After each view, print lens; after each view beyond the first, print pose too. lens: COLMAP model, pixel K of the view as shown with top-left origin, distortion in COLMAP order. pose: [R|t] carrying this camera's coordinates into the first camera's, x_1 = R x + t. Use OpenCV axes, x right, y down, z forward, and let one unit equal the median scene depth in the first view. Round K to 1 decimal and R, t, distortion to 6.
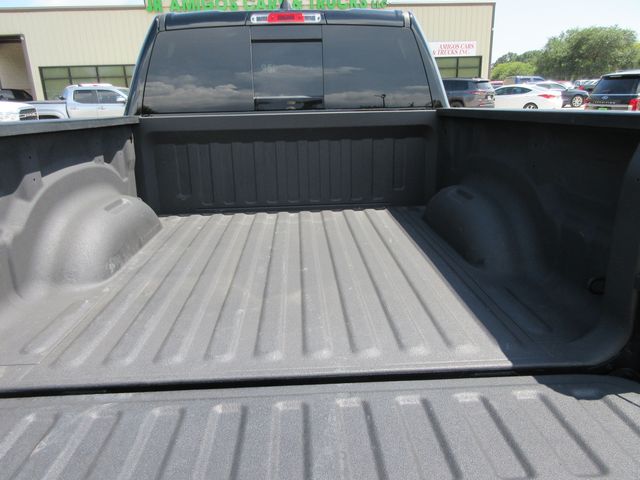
lens RADIAL K [[520.1, 0, 320.0], [0, 520.1, 240.0], [0, 0, 1]] dist [-0.001083, 0.001153]
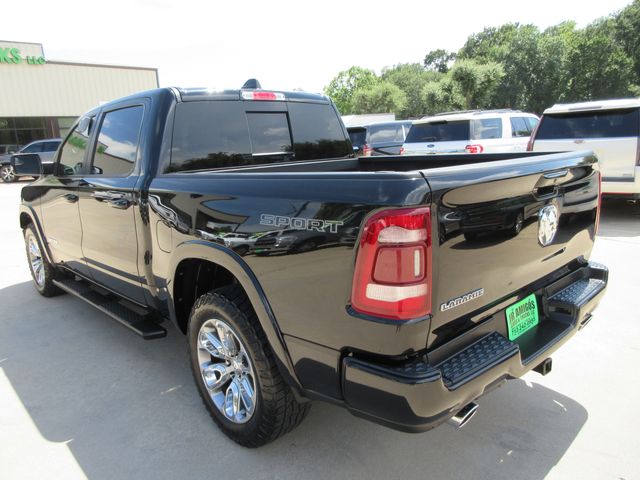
lens RADIAL K [[520.1, 0, 320.0], [0, 520.1, 240.0], [0, 0, 1]] dist [-0.001083, 0.001153]
pose [[0.733702, -0.138842, 0.665135, -0.110238], [0.208548, 0.977667, -0.025966, 0.000140], [-0.646676, 0.157764, 0.746271, -0.004180]]
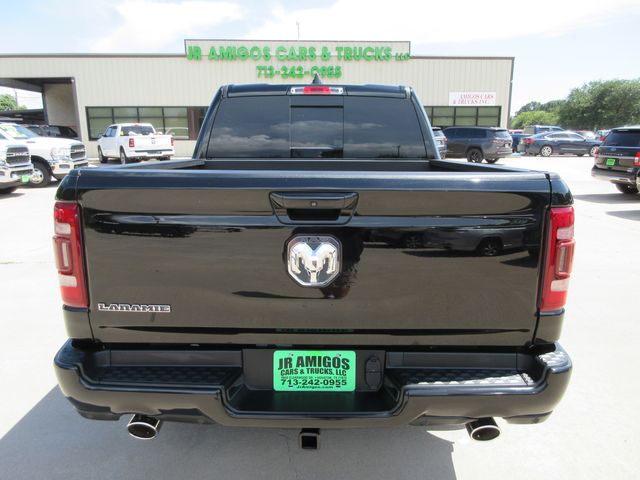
lens RADIAL K [[520.1, 0, 320.0], [0, 520.1, 240.0], [0, 0, 1]] dist [-0.001083, 0.001153]
pose [[0.998543, 0.034742, -0.041282, 0.001367], [-0.037799, 0.996411, -0.075735, 0.007261], [0.038503, 0.077185, 0.996273, -0.037438]]
